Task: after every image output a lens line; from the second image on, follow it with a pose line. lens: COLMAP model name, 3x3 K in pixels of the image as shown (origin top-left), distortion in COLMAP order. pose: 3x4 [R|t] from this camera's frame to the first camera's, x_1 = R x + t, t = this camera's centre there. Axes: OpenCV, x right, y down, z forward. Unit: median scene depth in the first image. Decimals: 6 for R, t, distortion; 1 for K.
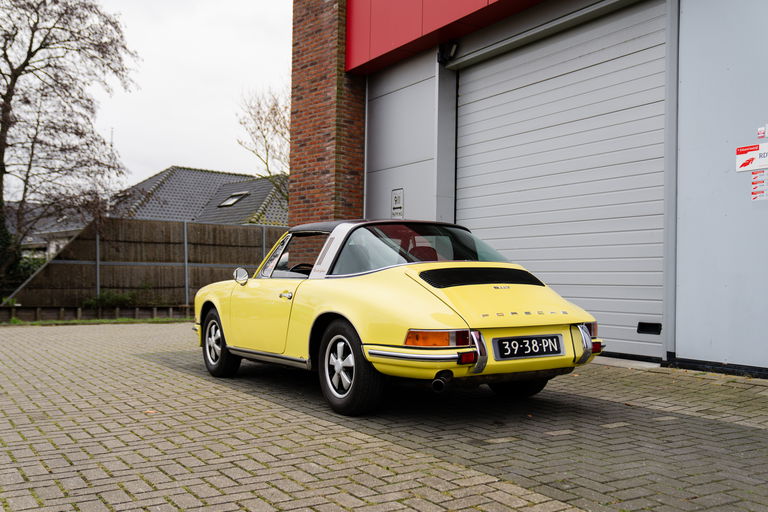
lens RADIAL K [[789.8, 0, 384.0], [0, 789.8, 256.0], [0, 0, 1]] dist [0.002566, 0.000239]
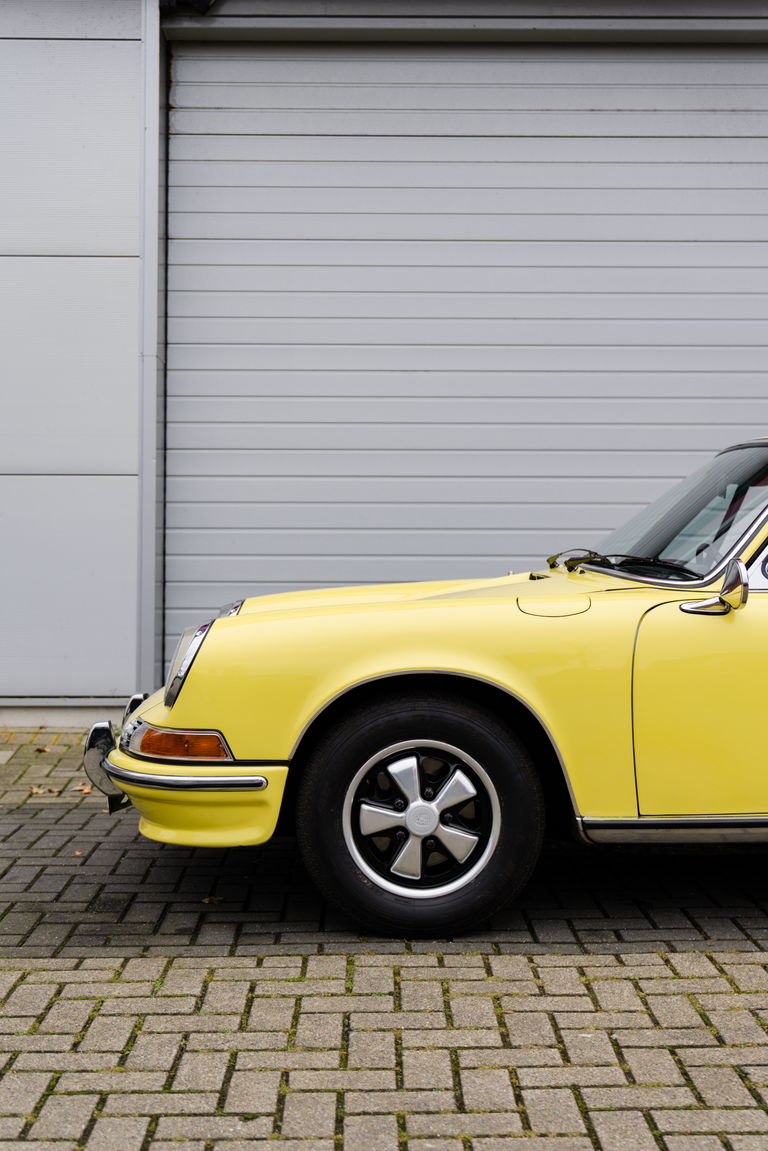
lens RADIAL K [[1463.1, 0, 384.0], [0, 1463.1, 575.5], [0, 0, 1]] dist [0.003676, -0.052379]
pose [[0.498842, -0.018279, 0.866500, -0.773706], [-0.020747, 0.999239, 0.033023, 0.005507], [-0.866444, -0.034451, 0.498084, 0.855811]]
